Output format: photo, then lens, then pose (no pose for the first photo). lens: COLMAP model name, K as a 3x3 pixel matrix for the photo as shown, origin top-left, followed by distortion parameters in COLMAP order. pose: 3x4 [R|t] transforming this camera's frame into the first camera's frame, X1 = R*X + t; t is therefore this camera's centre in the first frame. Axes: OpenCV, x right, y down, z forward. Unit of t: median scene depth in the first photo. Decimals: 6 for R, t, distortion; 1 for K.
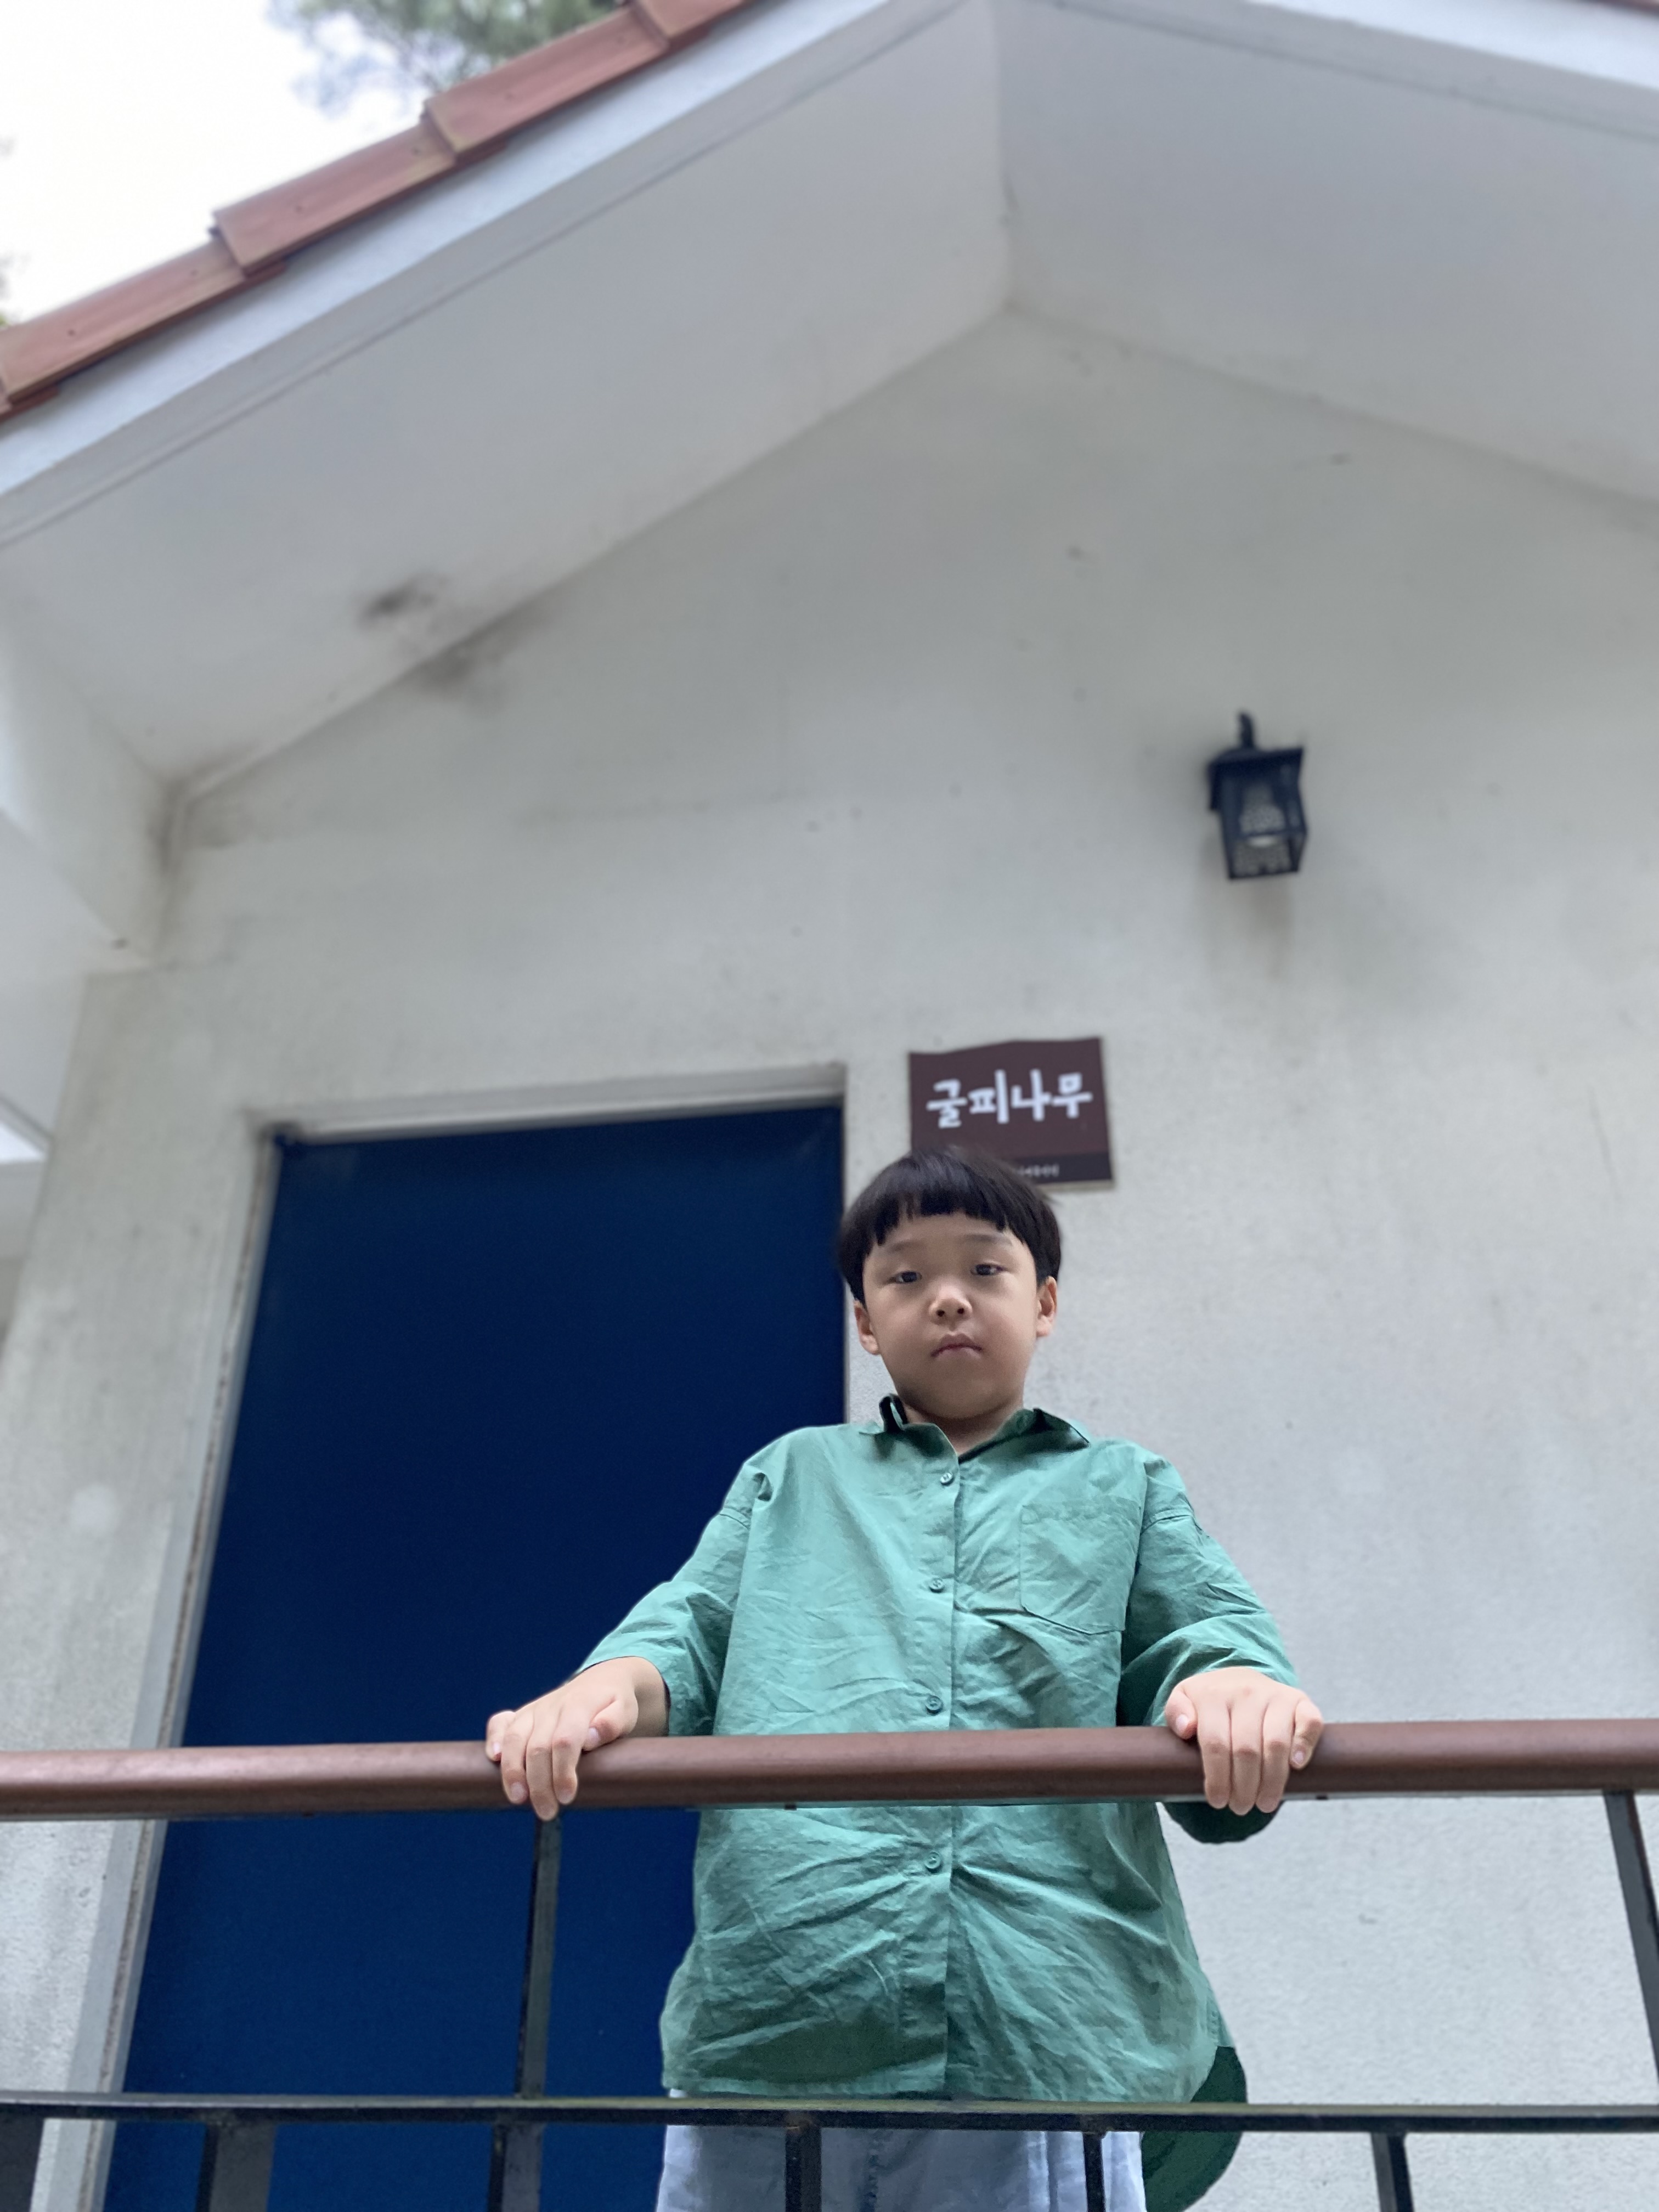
lens RADIAL K [[1672.5, 0, 838.1], [0, 1672.5, 1101.8], [0, 0, 1]] dist [0.010581, 0.000503]
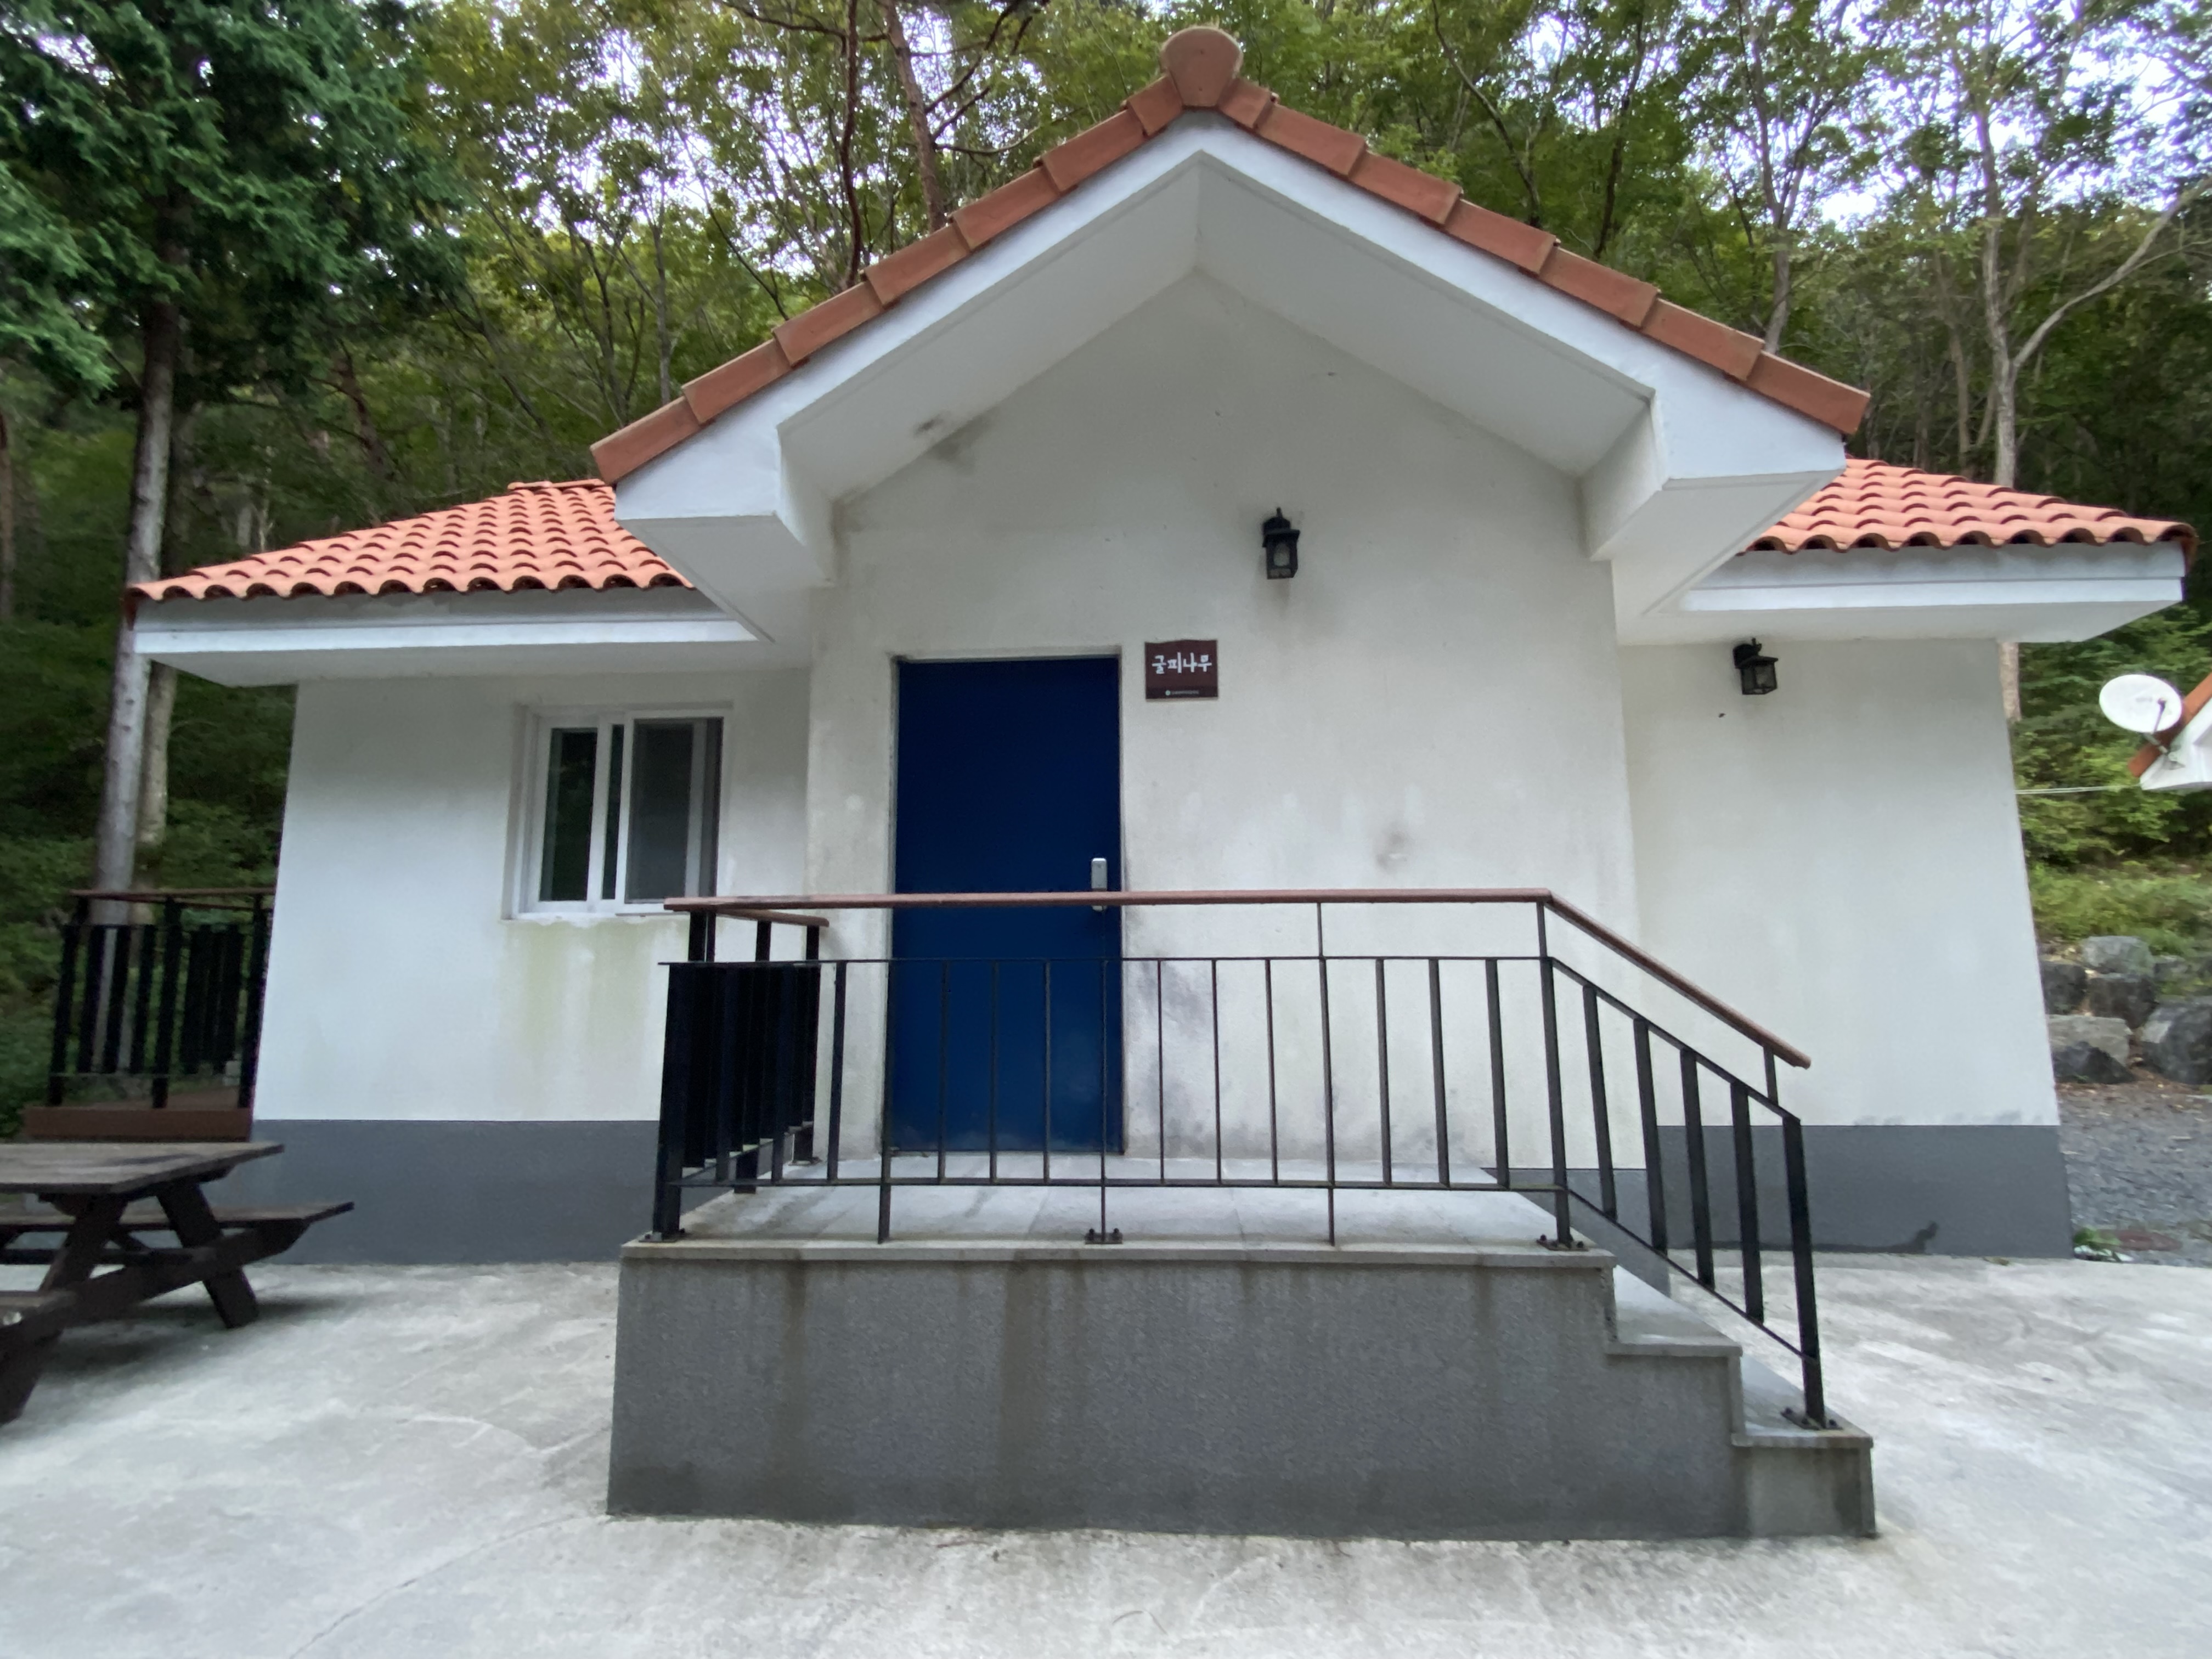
lens RADIAL K [[1028.2, 0, 1101.2], [0, 1028.2, 826.4], [0, 0, 1]] dist [0.000183, 0.000018]
pose [[0.996634, 0.006218, 0.081744, -0.160864], [-0.032847, 0.943869, 0.328682, -0.289530], [-0.075112, -0.330260, 0.940897, -0.645136]]
